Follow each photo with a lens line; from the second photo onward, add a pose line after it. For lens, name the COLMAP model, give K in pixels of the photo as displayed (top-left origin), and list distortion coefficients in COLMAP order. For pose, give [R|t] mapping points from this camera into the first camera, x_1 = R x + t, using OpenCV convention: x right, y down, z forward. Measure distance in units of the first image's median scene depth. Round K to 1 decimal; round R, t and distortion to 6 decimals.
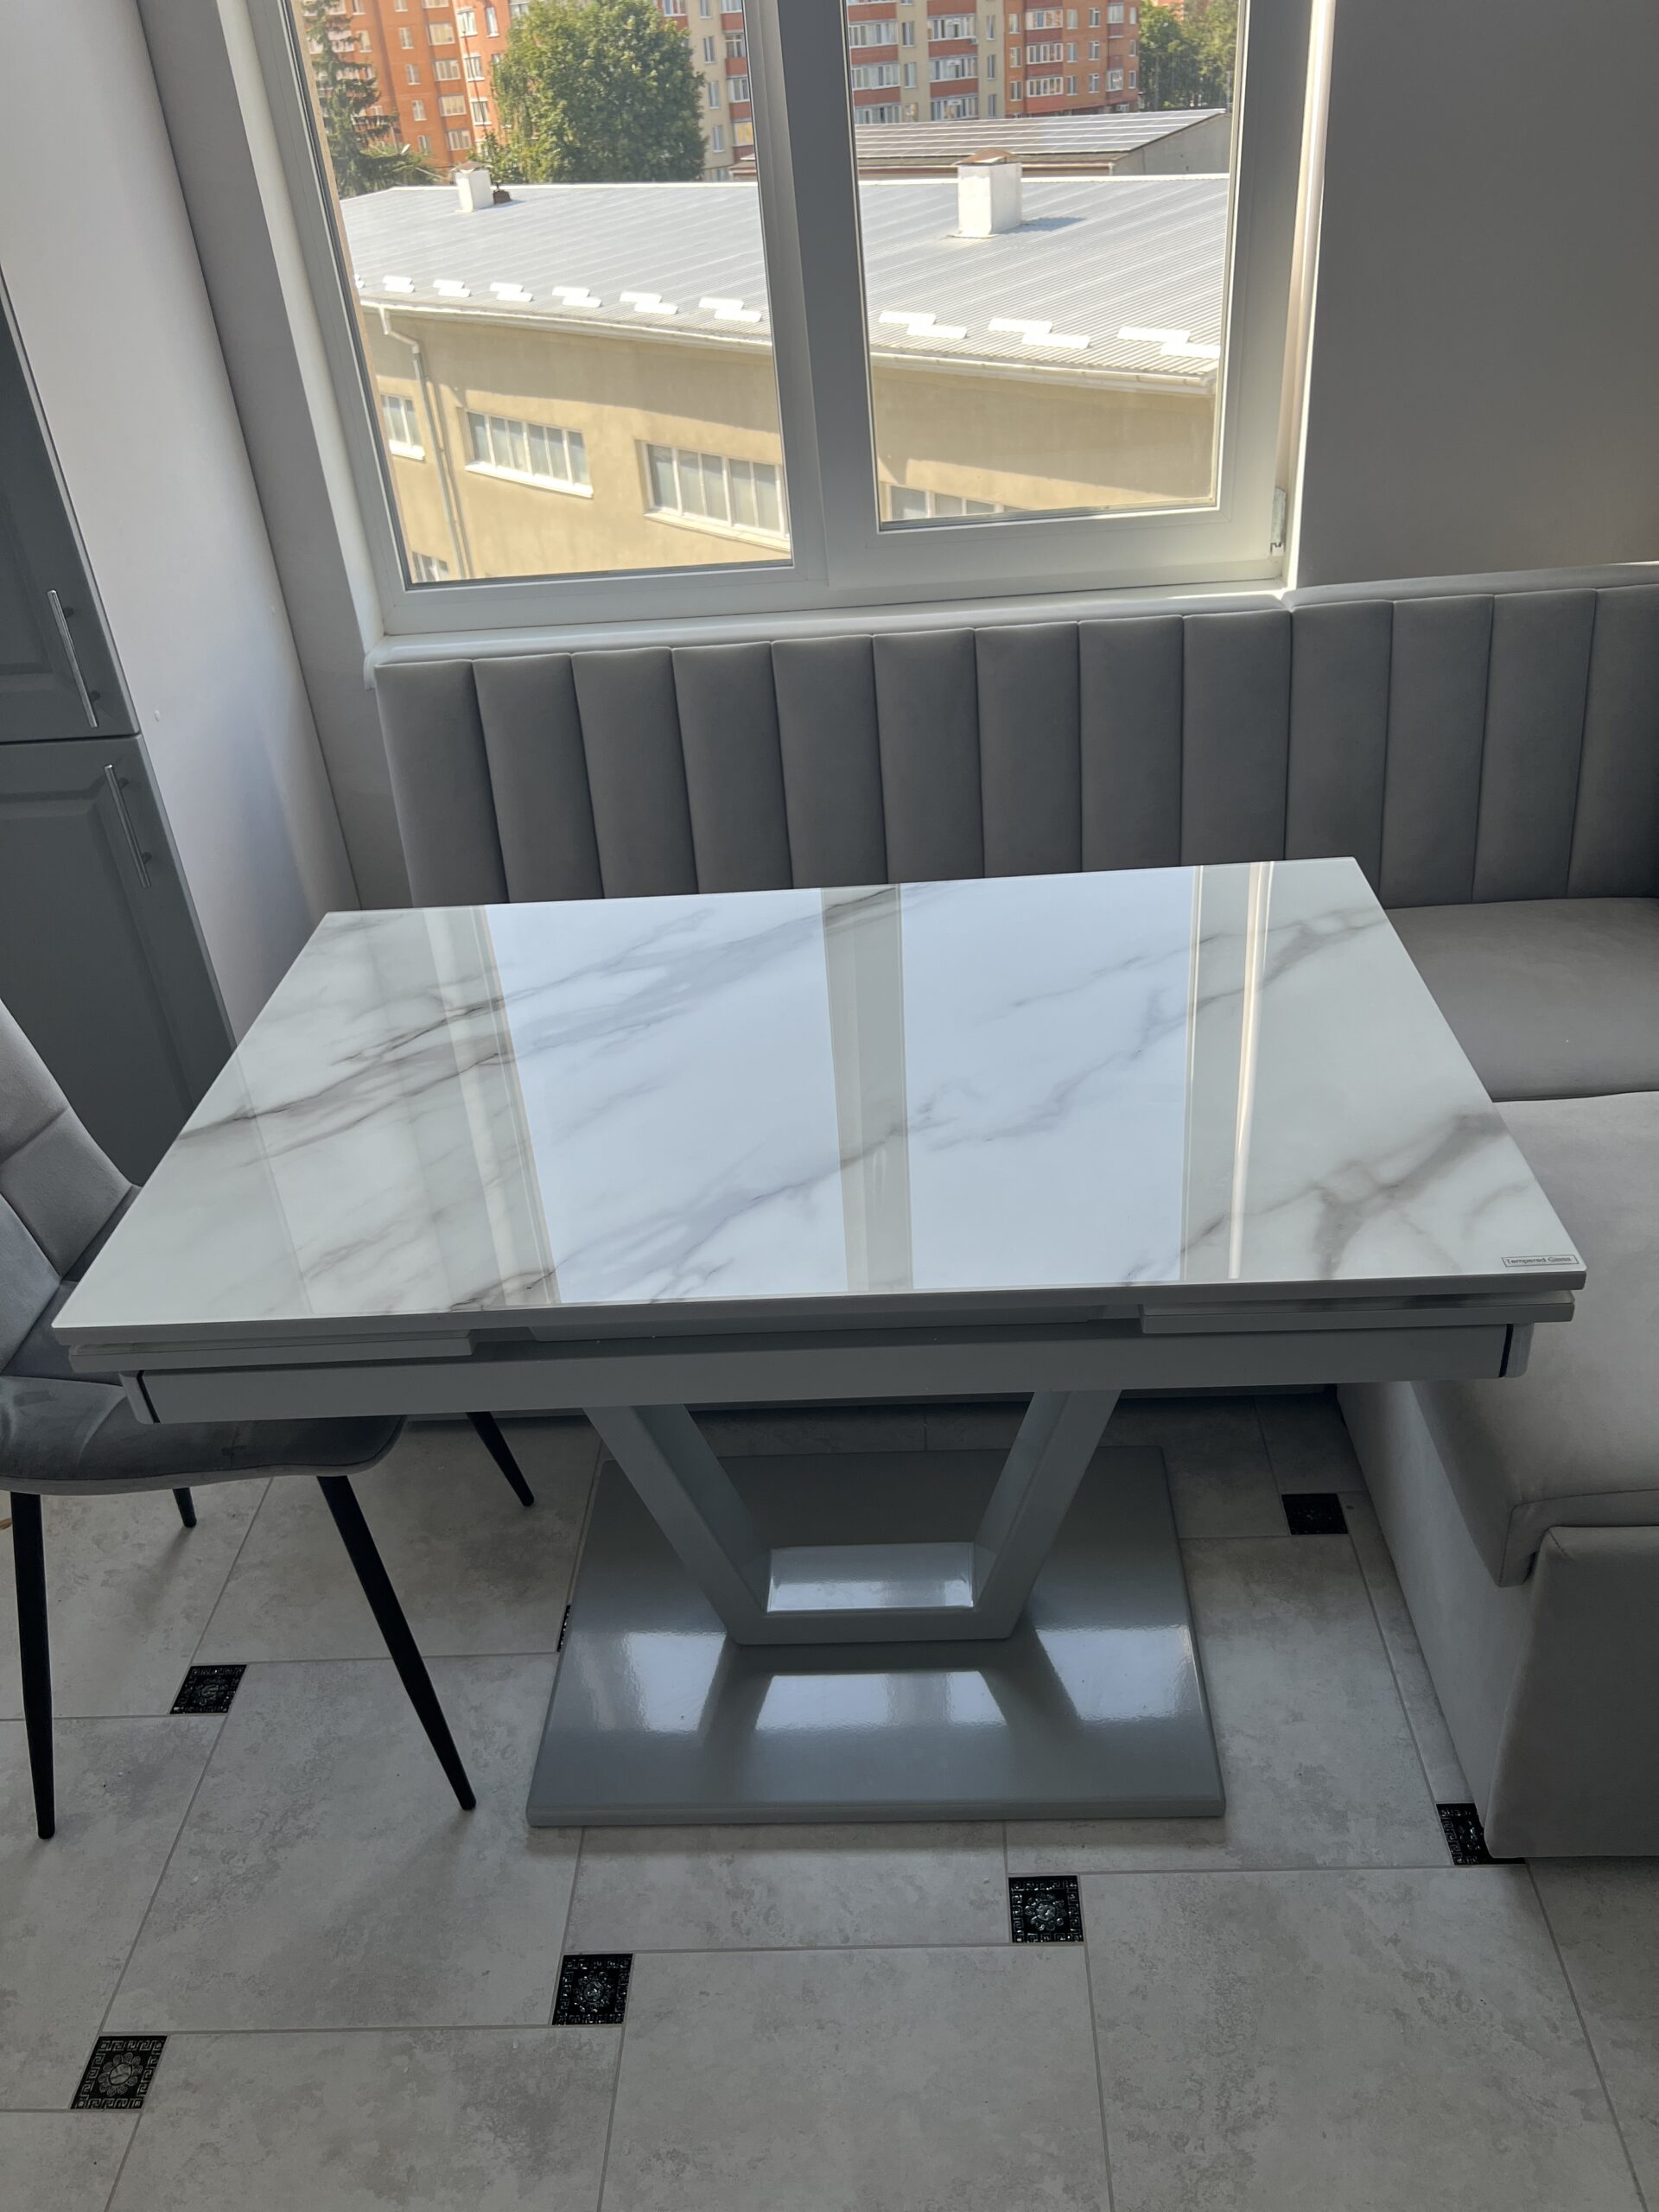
lens RADIAL K [[1673.6, 0, 842.8], [0, 1673.6, 1114.5], [0, 0, 1]] dist [0.041745, -0.053963]
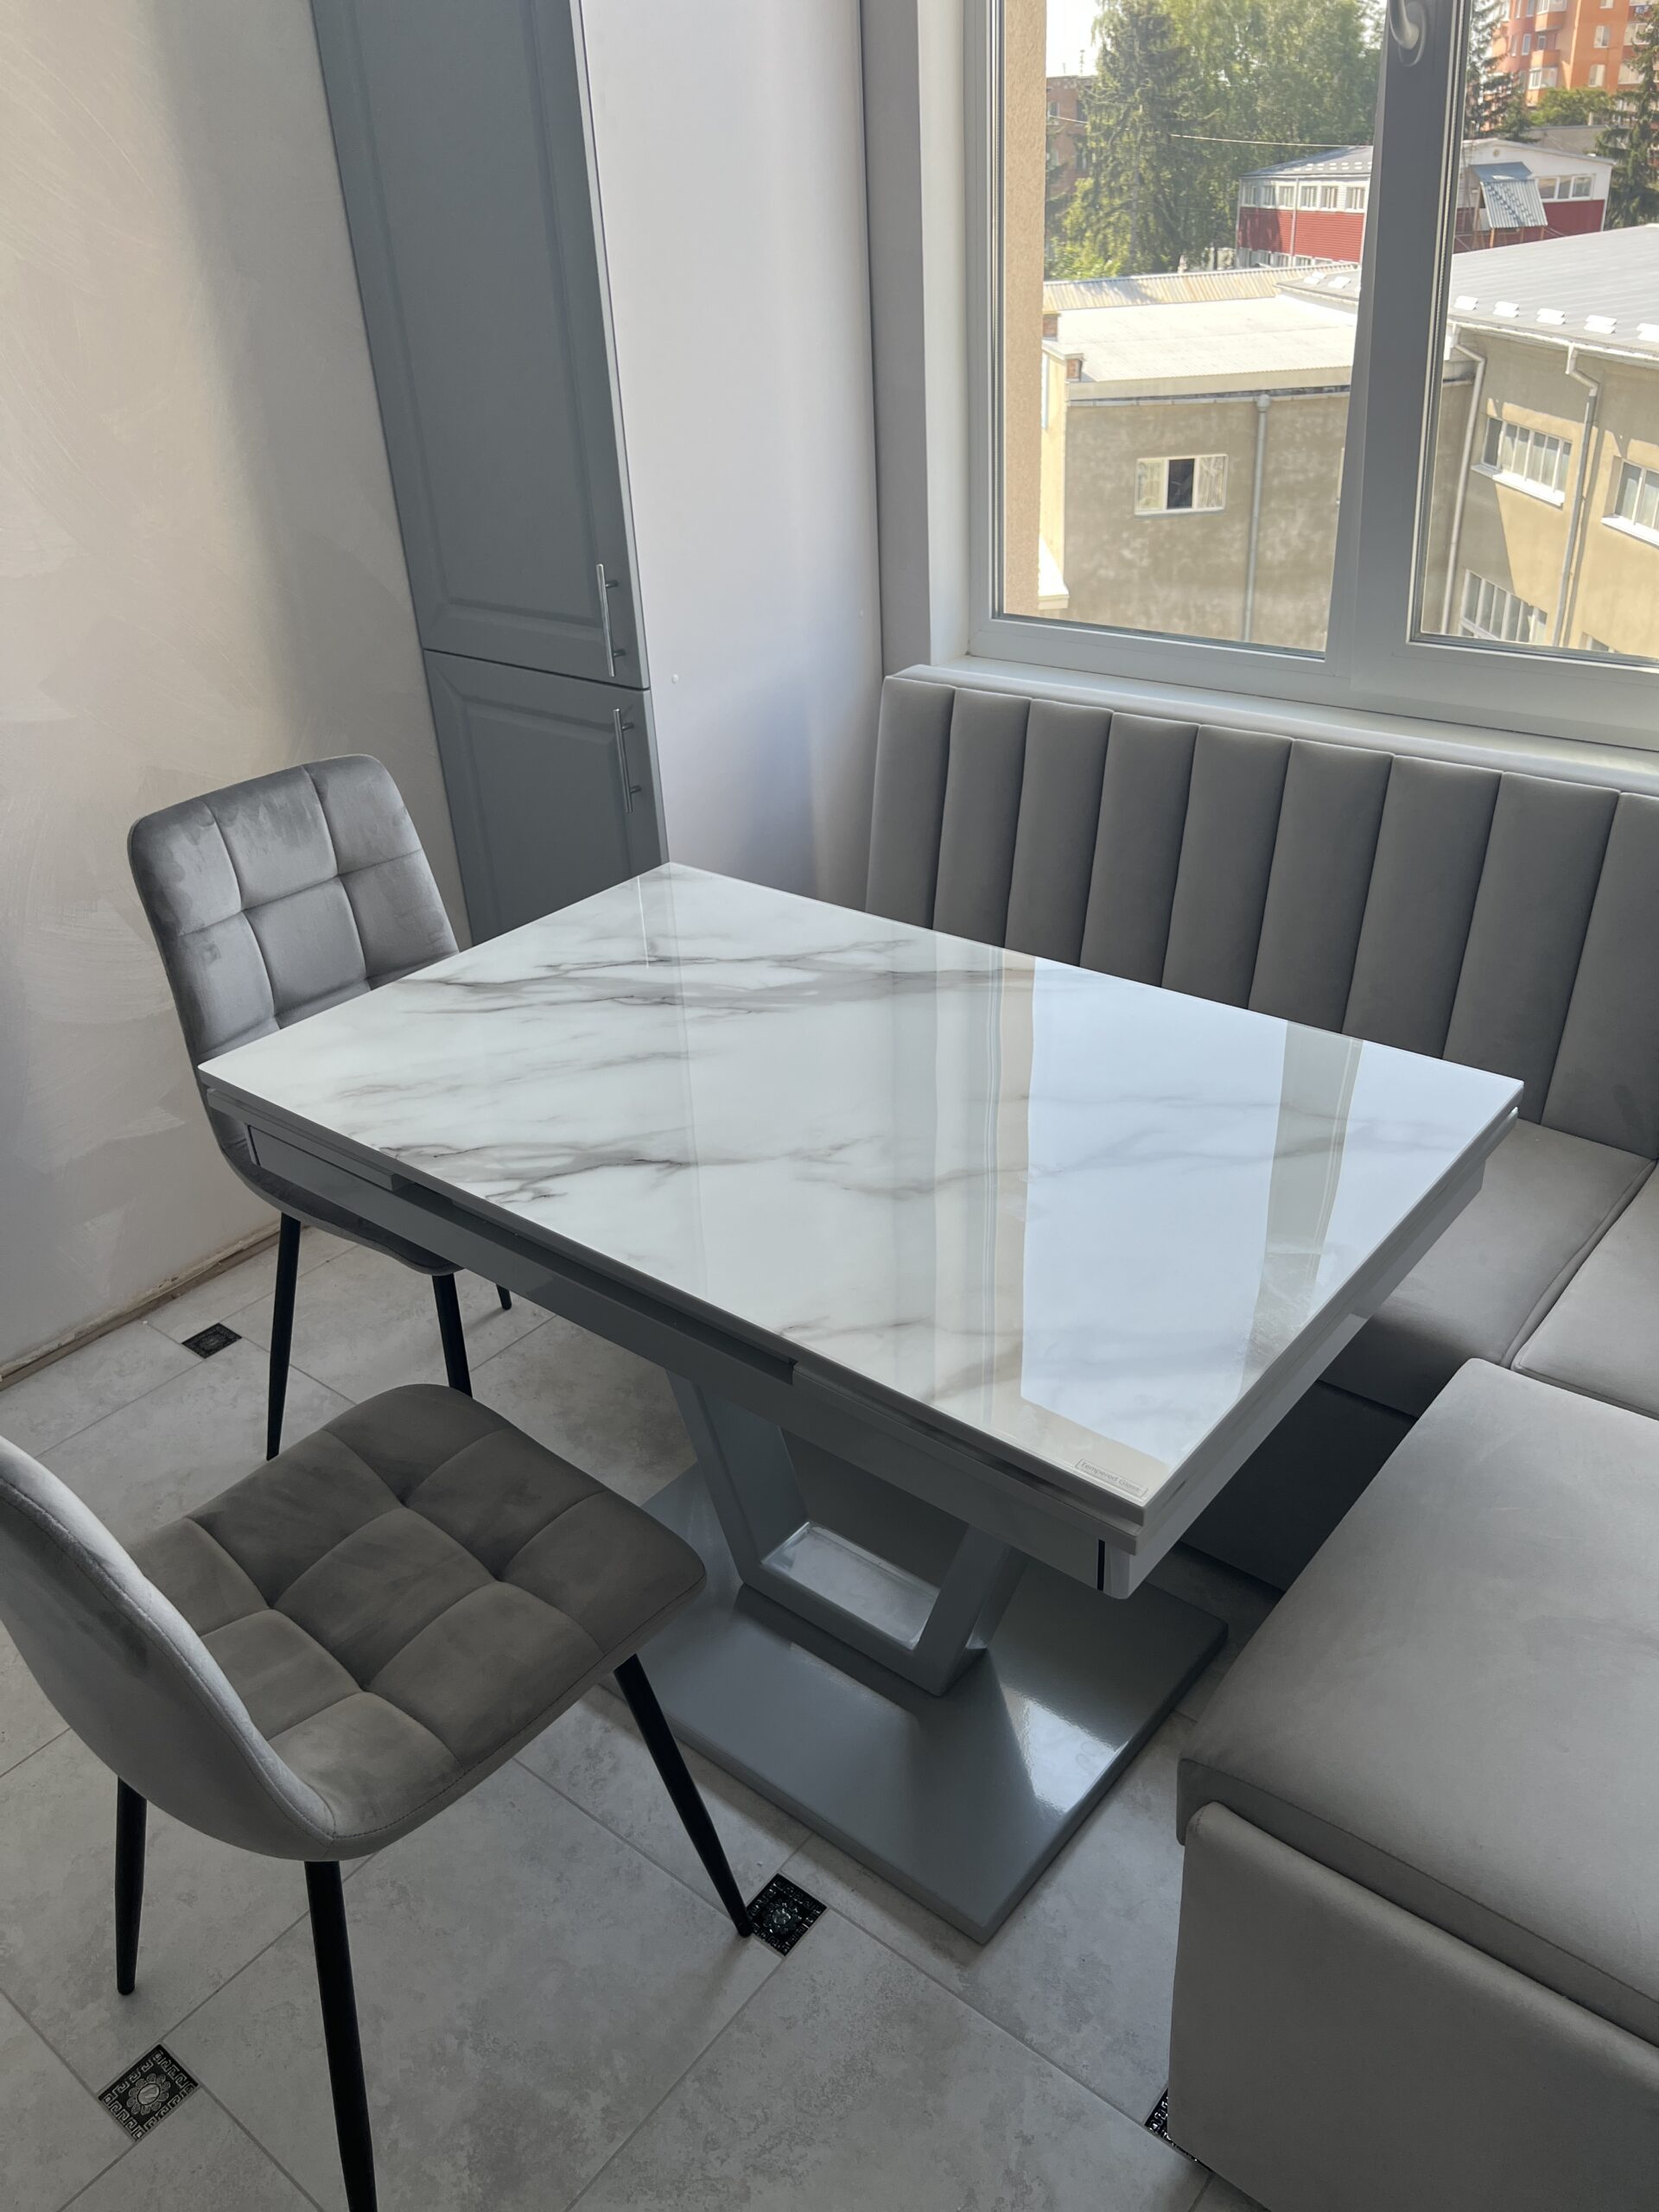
lens RADIAL K [[1673.6, 0, 820.1], [0, 1673.6, 1119.1], [0, 0, 1]] dist [0.041745, -0.053963]
pose [[0.790633, 0.326690, -0.517854, 0.502012], [-0.331054, 0.939566, 0.087293, -0.094063], [0.515075, 0.102421, 0.851004, 0.057769]]
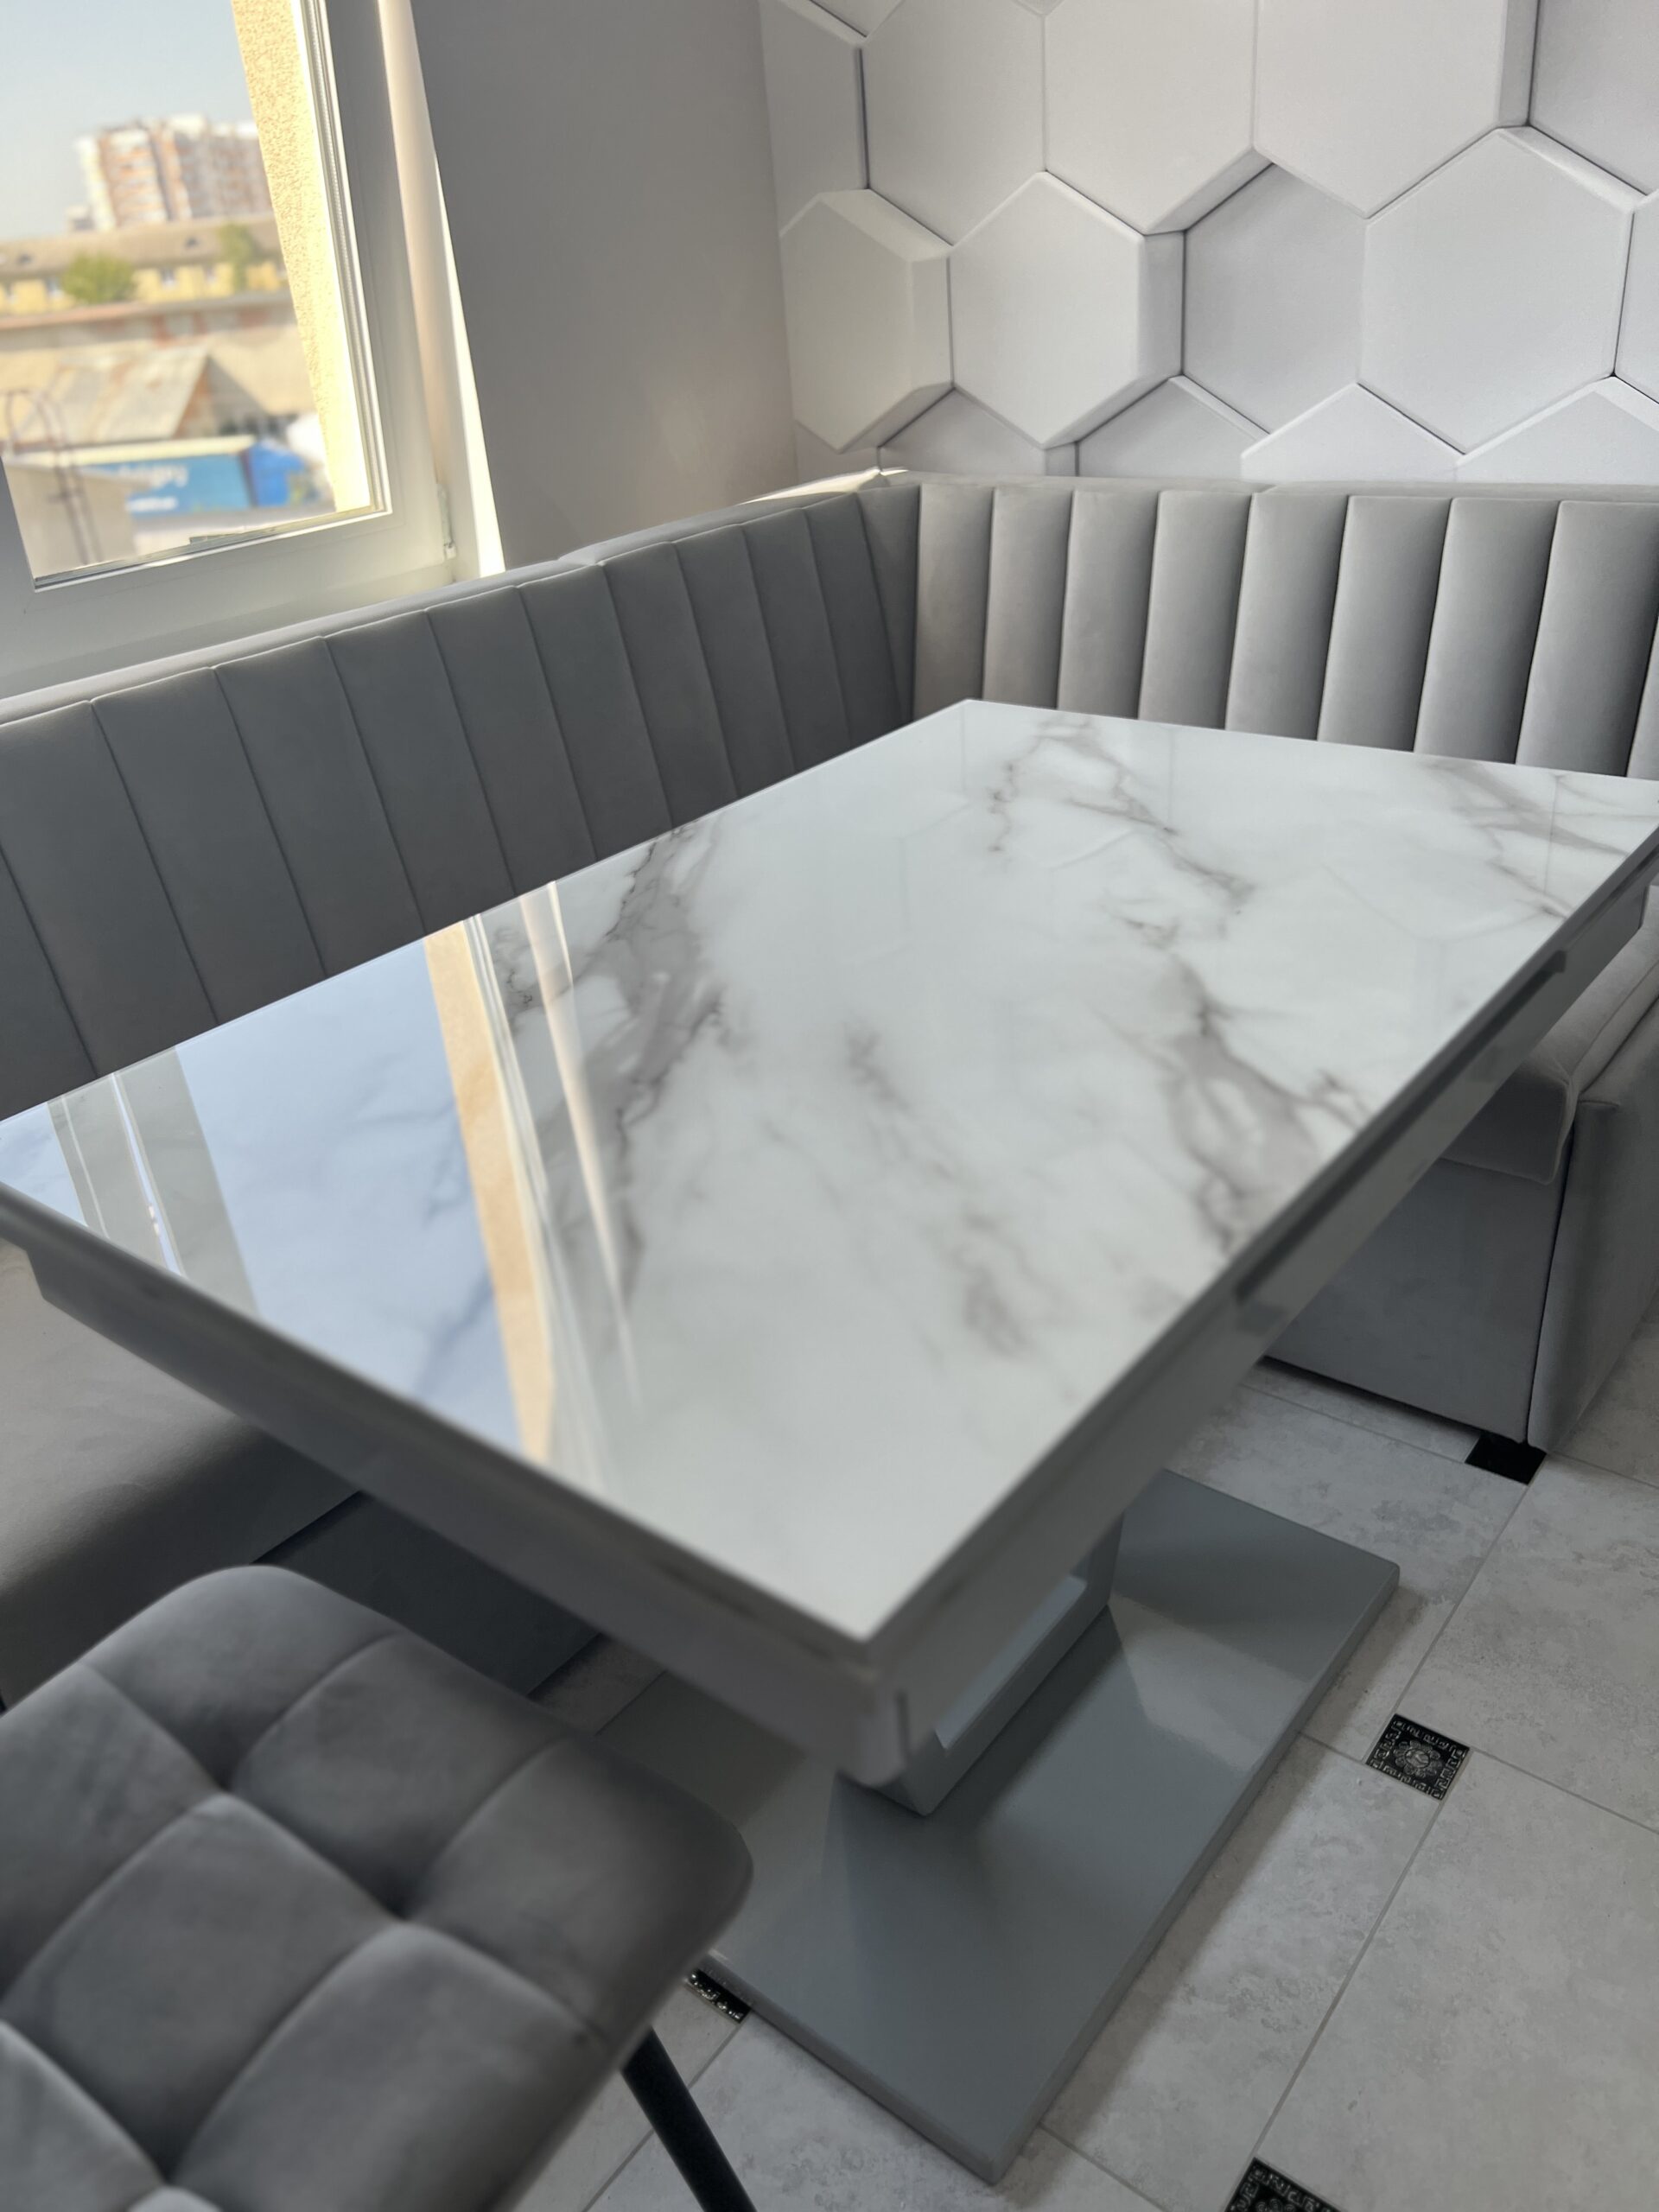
lens RADIAL K [[1673.6, 0, 825.5], [0, 1673.6, 1133.2], [0, 0, 1]] dist [0.041745, -0.053963]
pose [[0.601431, -0.363417, 0.711484, -0.571098], [0.455640, 0.887549, 0.068187, -0.032880], [-0.656257, 0.283171, 0.699386, 0.458276]]
